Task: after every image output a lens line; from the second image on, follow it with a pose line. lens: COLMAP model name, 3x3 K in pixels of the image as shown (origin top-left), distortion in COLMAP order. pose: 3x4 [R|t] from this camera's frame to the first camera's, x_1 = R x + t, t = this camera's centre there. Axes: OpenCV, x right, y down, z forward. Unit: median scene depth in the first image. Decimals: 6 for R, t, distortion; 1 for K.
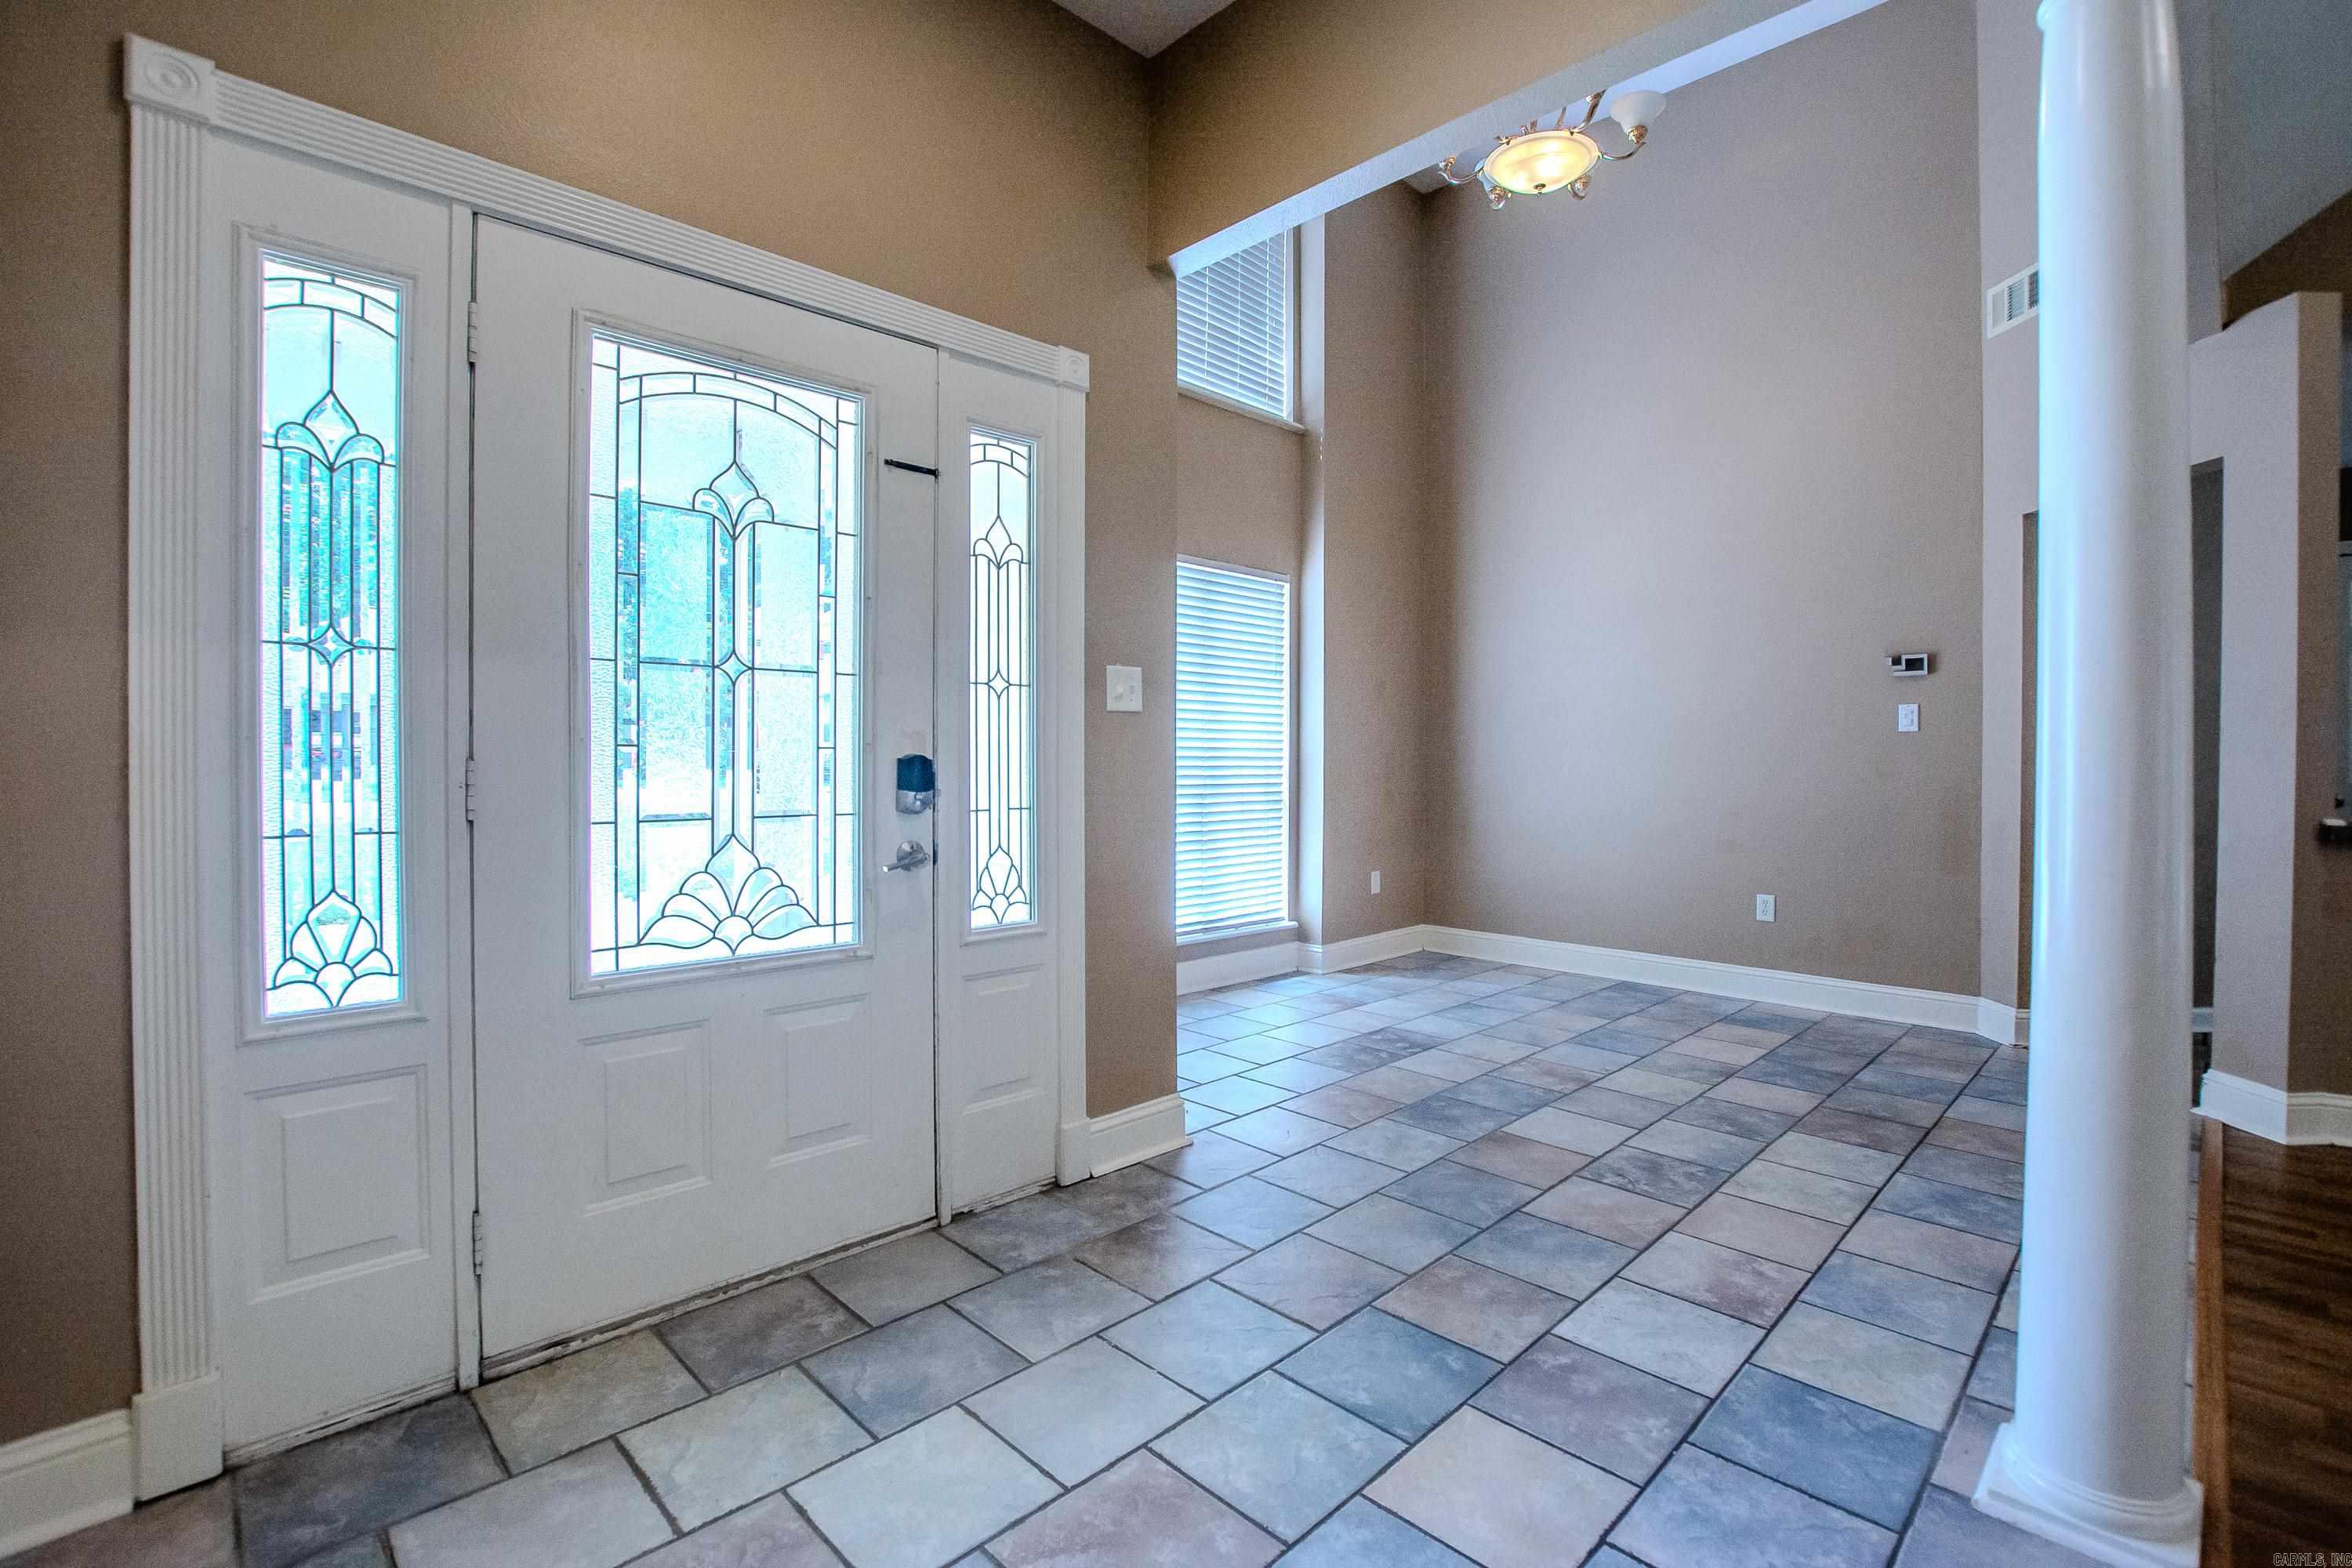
lens RADIAL K [[1071.6, 0, 1152.8], [0, 1071.6, 765.9], [0, 0, 1]] dist [-0.028664, 0.001517]
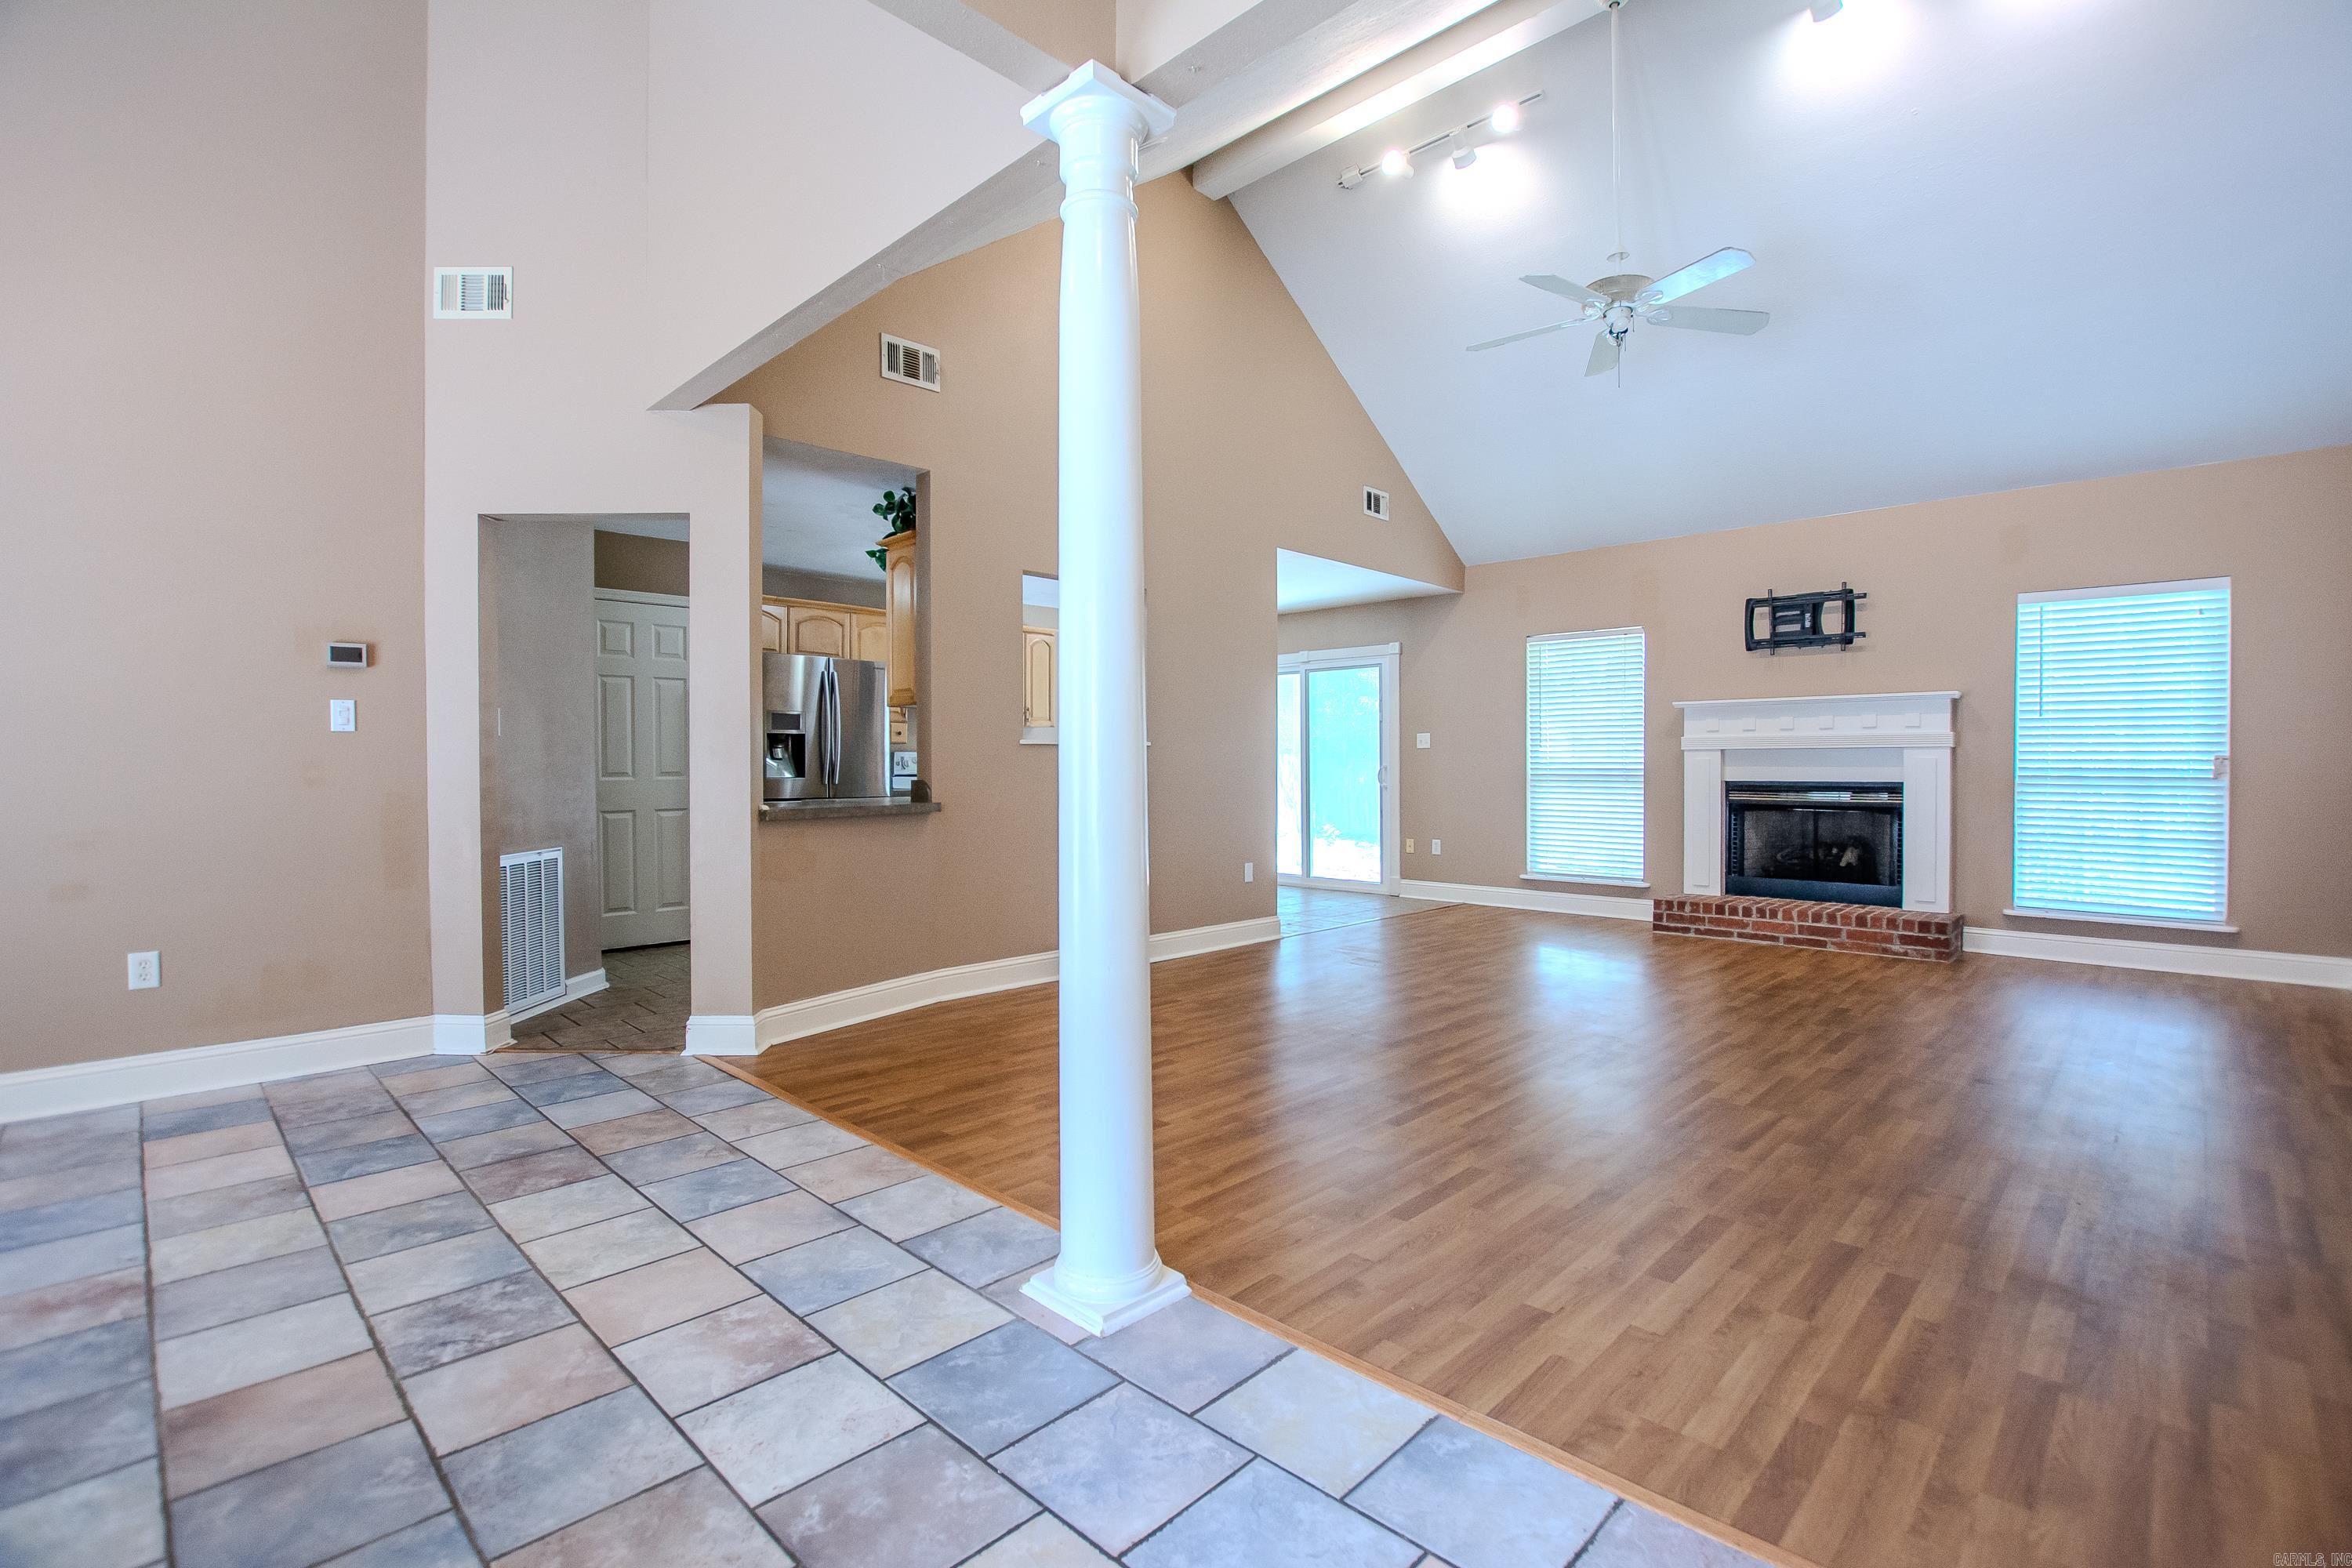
lens RADIAL K [[1071.6, 0, 1248.7], [0, 1071.6, 774.4], [0, 0, 1]] dist [-0.028664, 0.001517]
pose [[-0.055046, -0.020650, 0.998270, -0.326396], [0.010767, 0.999716, 0.021273, -0.014327], [-0.998426, 0.011920, -0.054808, 0.530206]]
